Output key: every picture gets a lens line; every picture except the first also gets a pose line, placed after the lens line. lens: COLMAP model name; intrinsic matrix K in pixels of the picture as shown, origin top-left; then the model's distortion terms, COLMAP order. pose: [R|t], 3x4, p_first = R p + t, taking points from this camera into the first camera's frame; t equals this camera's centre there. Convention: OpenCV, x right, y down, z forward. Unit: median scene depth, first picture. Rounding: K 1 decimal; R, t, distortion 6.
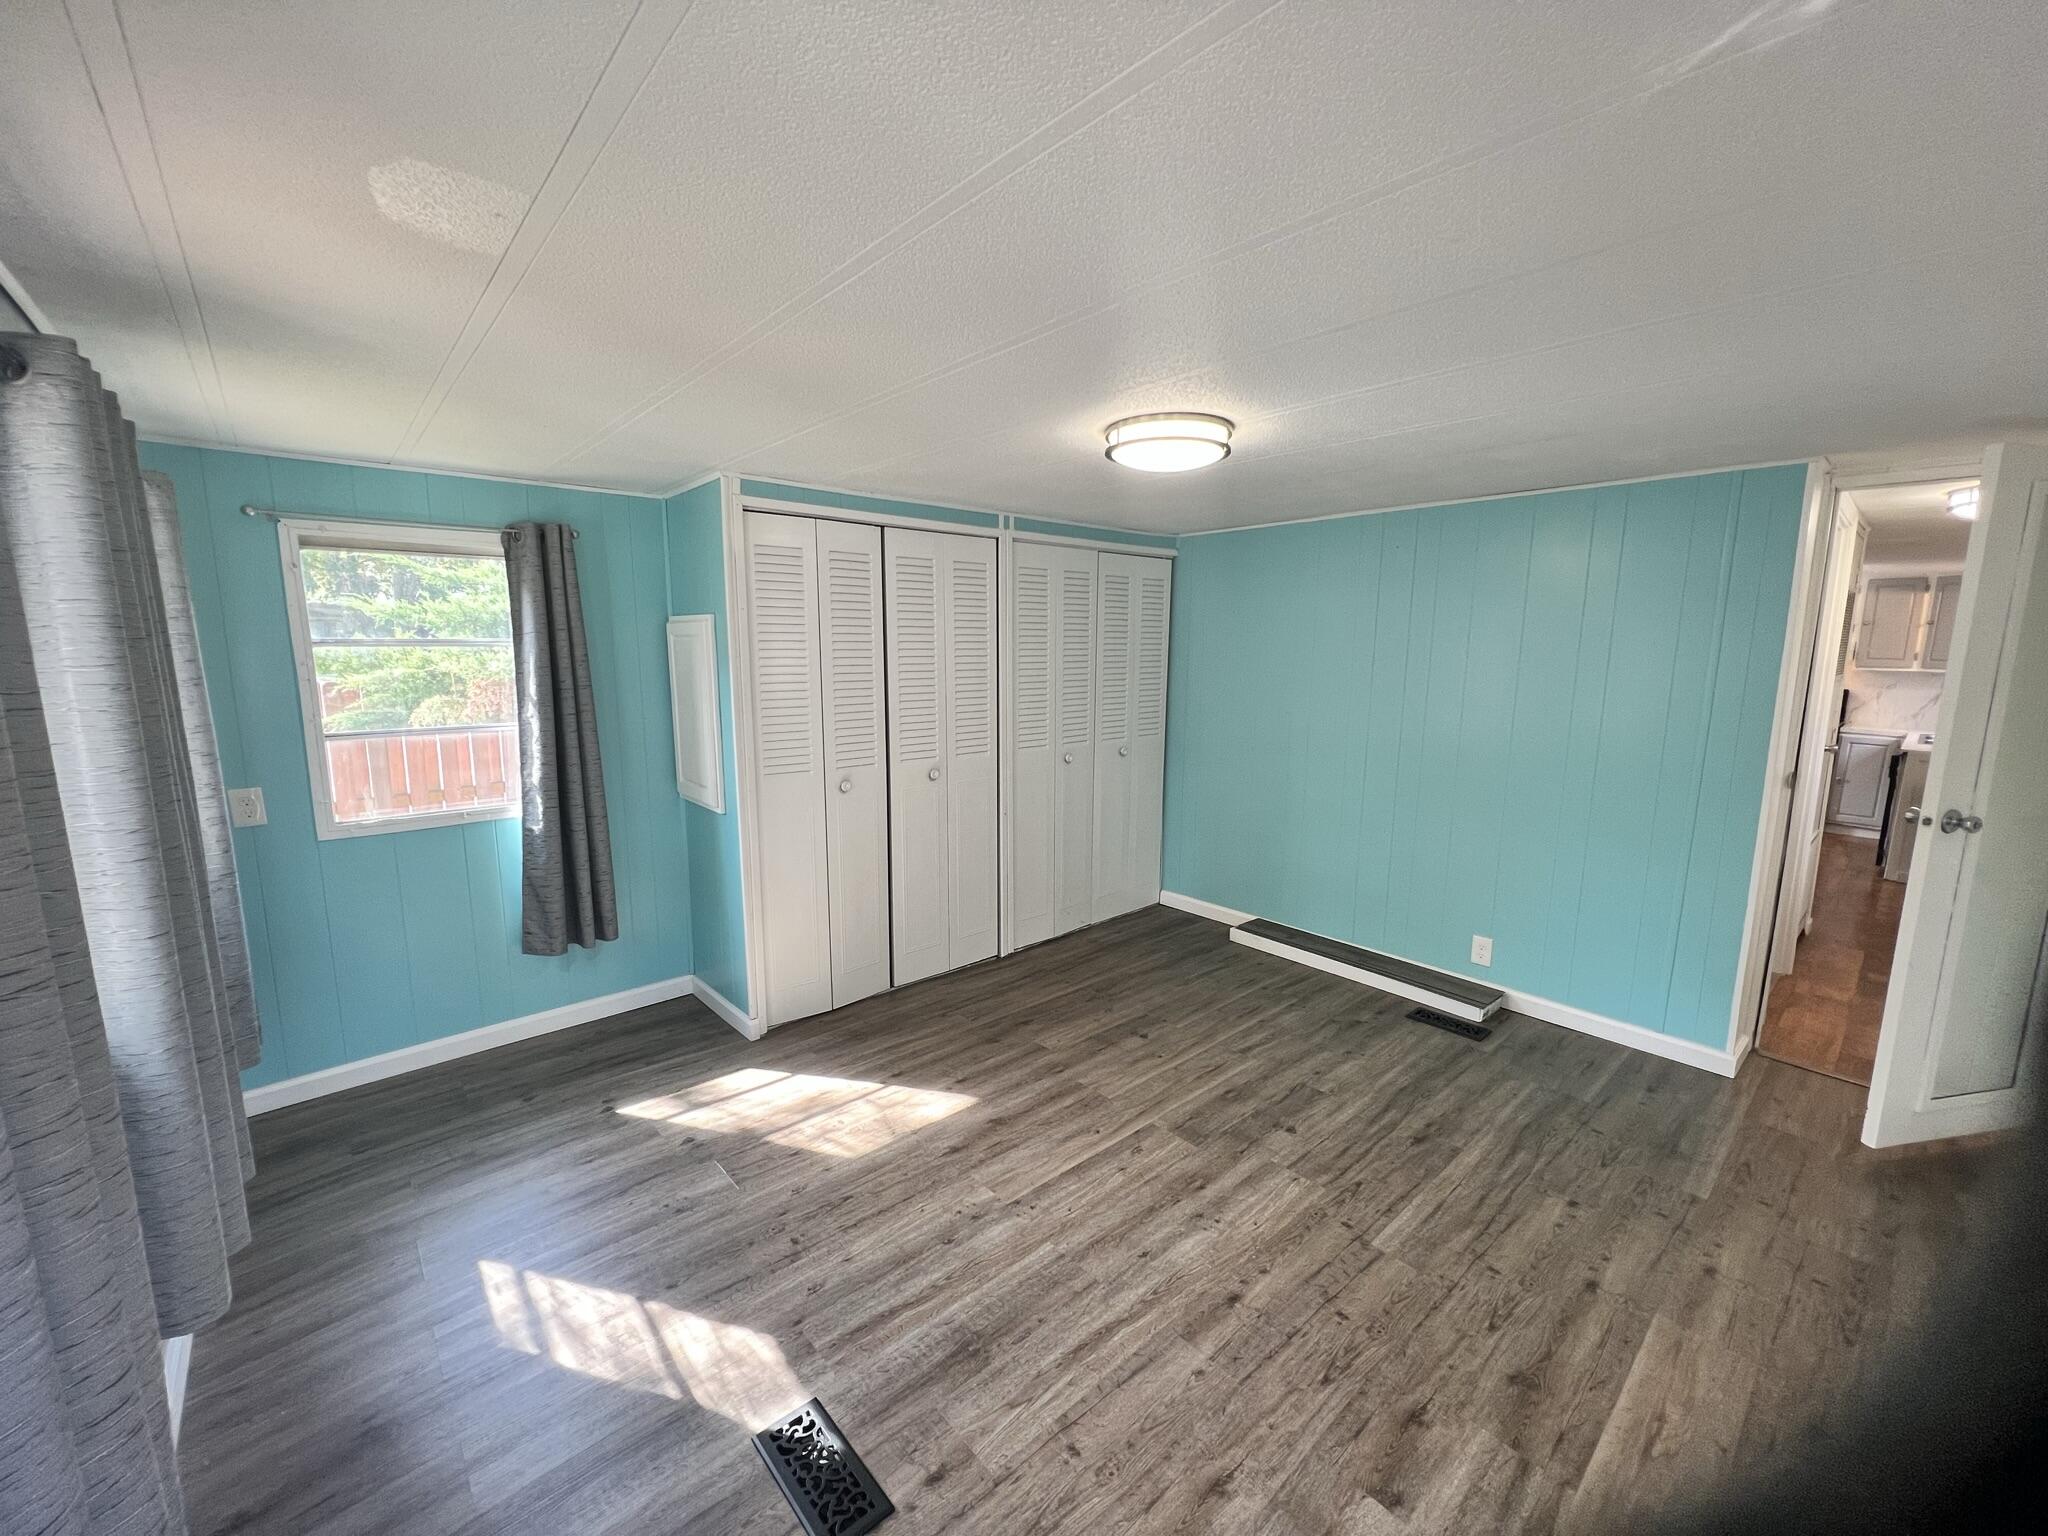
lens RADIAL K [[821.4, 0, 1020.5], [0, 821.4, 765.4], [0, 0, 1]] dist [-0.001821, 0.000266]
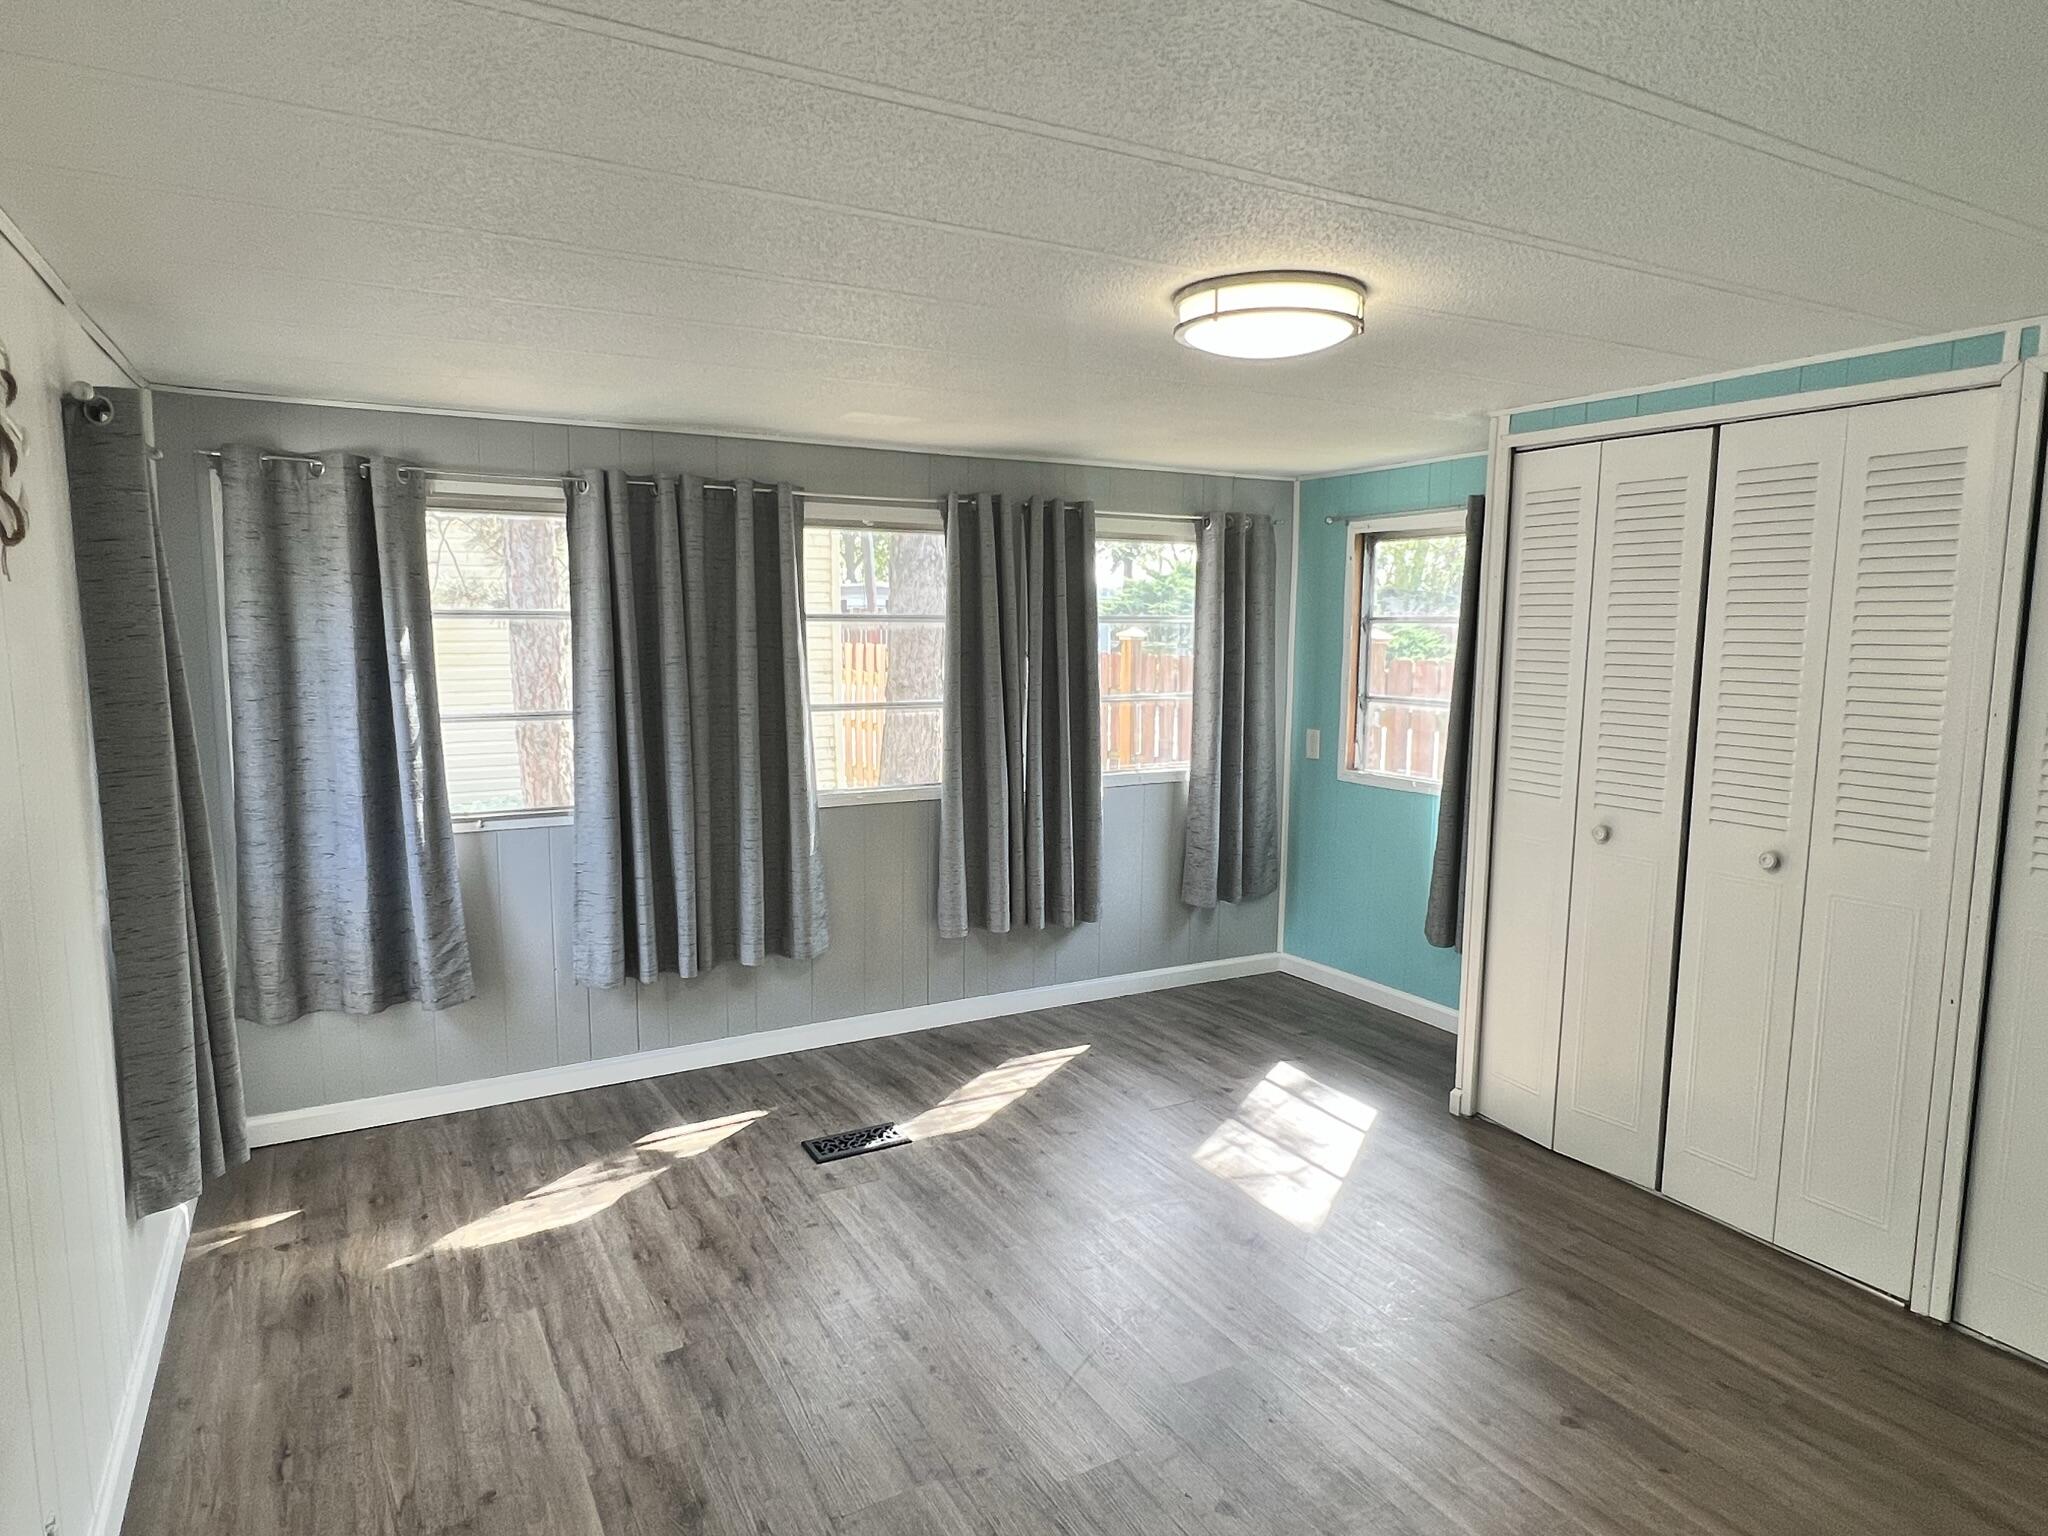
lens RADIAL K [[1204.1, 0, 1021.2], [0, 1204.1, 775.3], [0, 0, 1]] dist [-0.000670, -0.000265]
pose [[-0.203891, 0.121163, -0.971467, 1.270981], [-0.148780, 0.976951, 0.153073, -0.154686], [0.967622, 0.175745, -0.181165, 1.100218]]
